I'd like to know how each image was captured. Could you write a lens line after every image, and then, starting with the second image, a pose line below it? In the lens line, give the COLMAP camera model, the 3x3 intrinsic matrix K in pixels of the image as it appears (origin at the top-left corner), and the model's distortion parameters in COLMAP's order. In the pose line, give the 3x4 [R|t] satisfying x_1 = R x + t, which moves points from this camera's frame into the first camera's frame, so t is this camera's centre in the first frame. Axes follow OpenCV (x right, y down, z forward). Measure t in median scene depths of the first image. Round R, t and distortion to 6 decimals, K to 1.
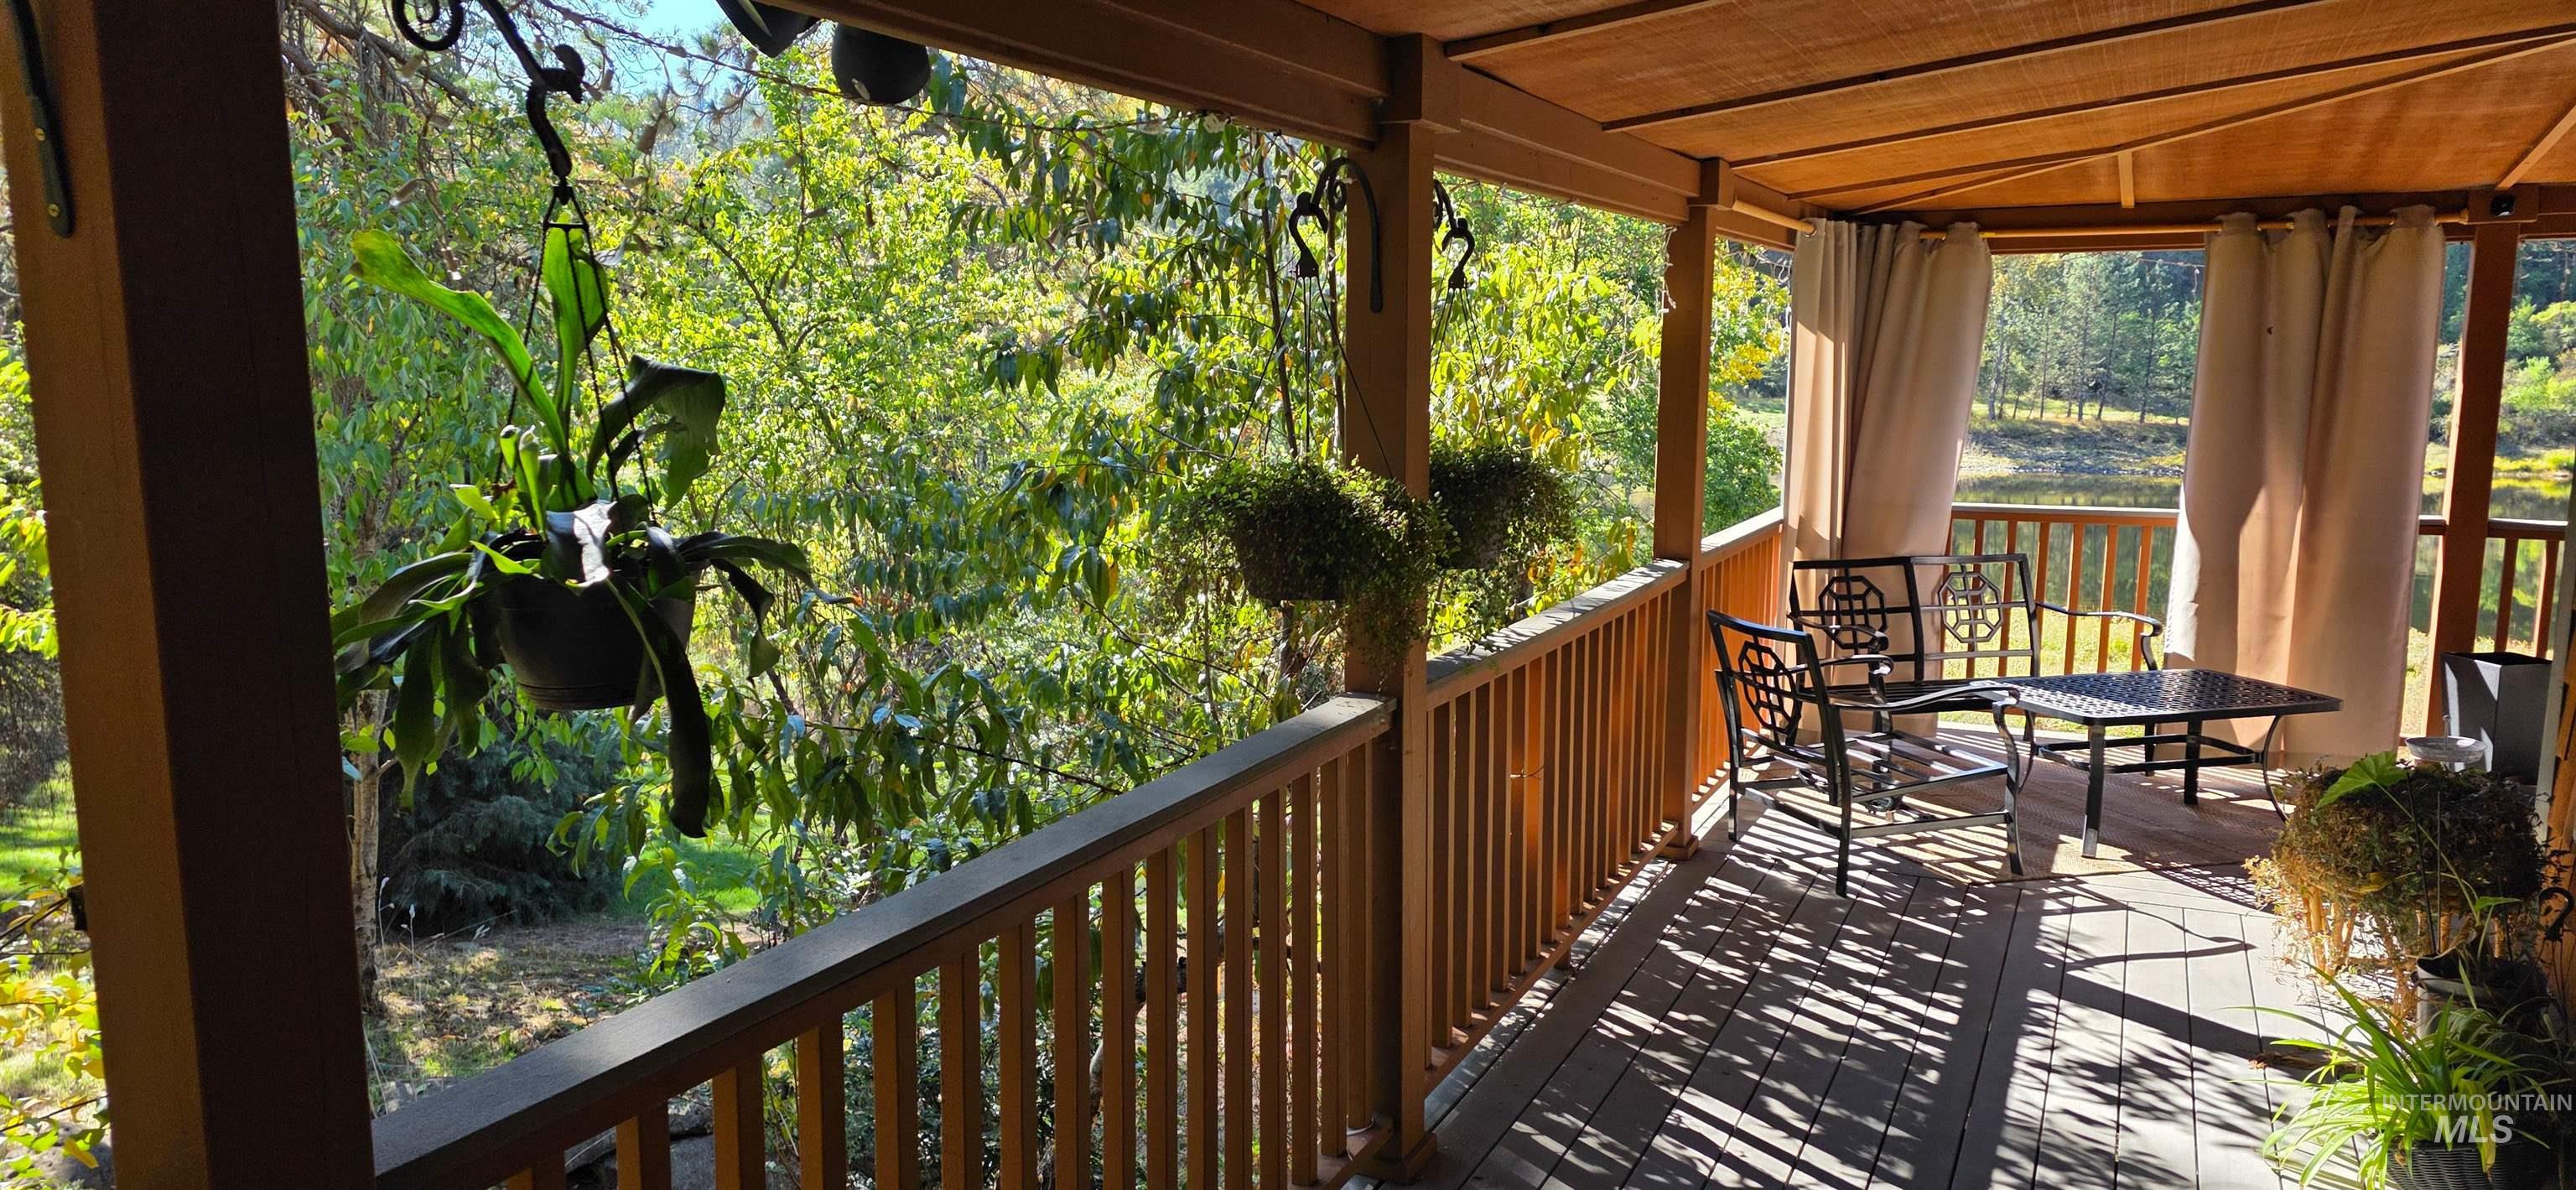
lens RADIAL K [[1702.8, 0, 1278.5], [0, 1702.8, 603.7], [0, 0, 1]] dist [0.047519, -0.040856]
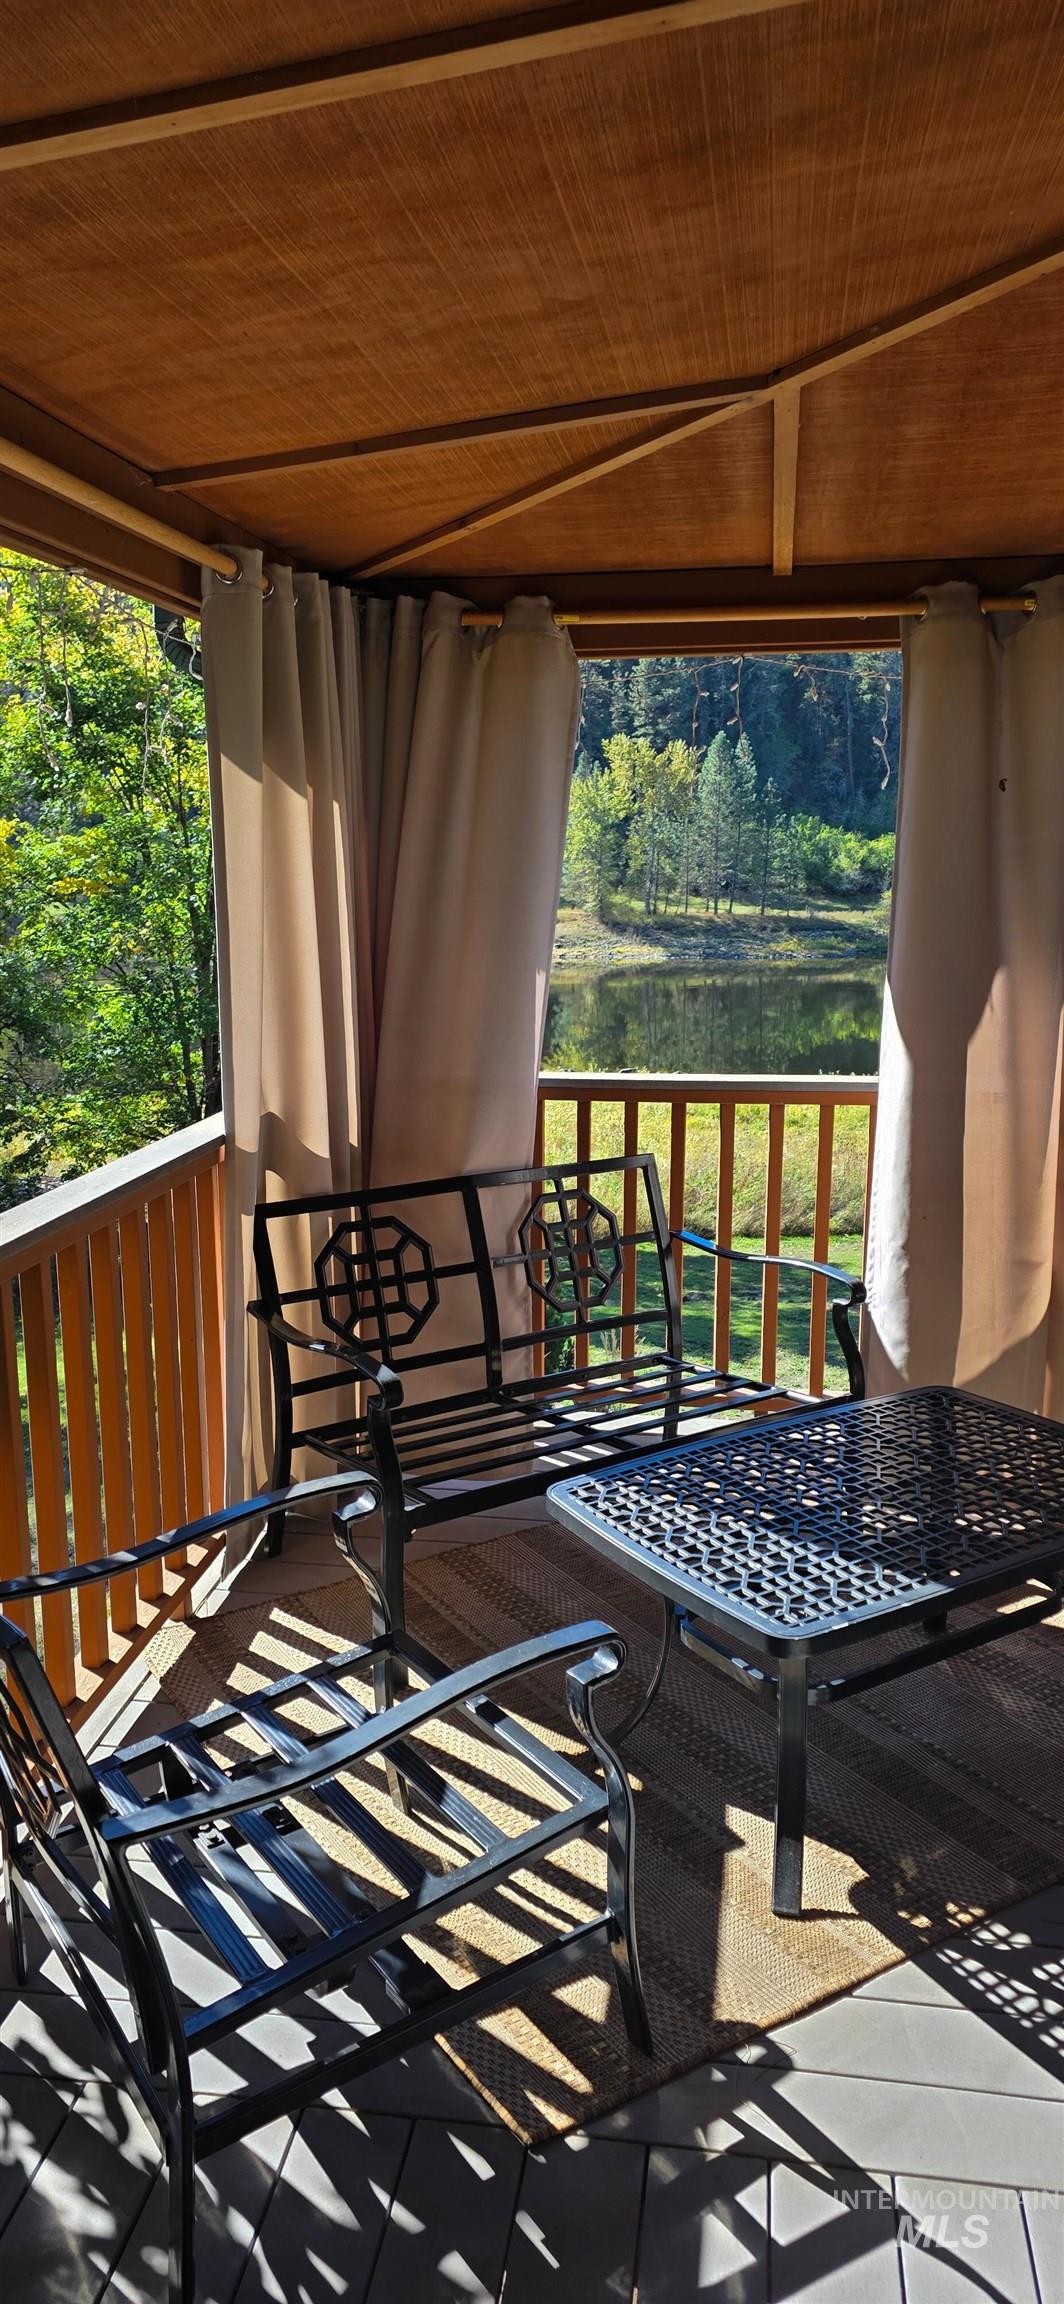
lens RADIAL K [[1507.1, 0, 522.6], [0, 1507.1, 1164.2], [0, 0, 1]] dist [0.112974, -0.150111]
pose [[0.952401, -0.064016, 0.298051, 0.229675], [0.048030, 0.997002, 0.060659, -0.061449], [-0.301040, -0.043457, 0.952621, 0.497901]]
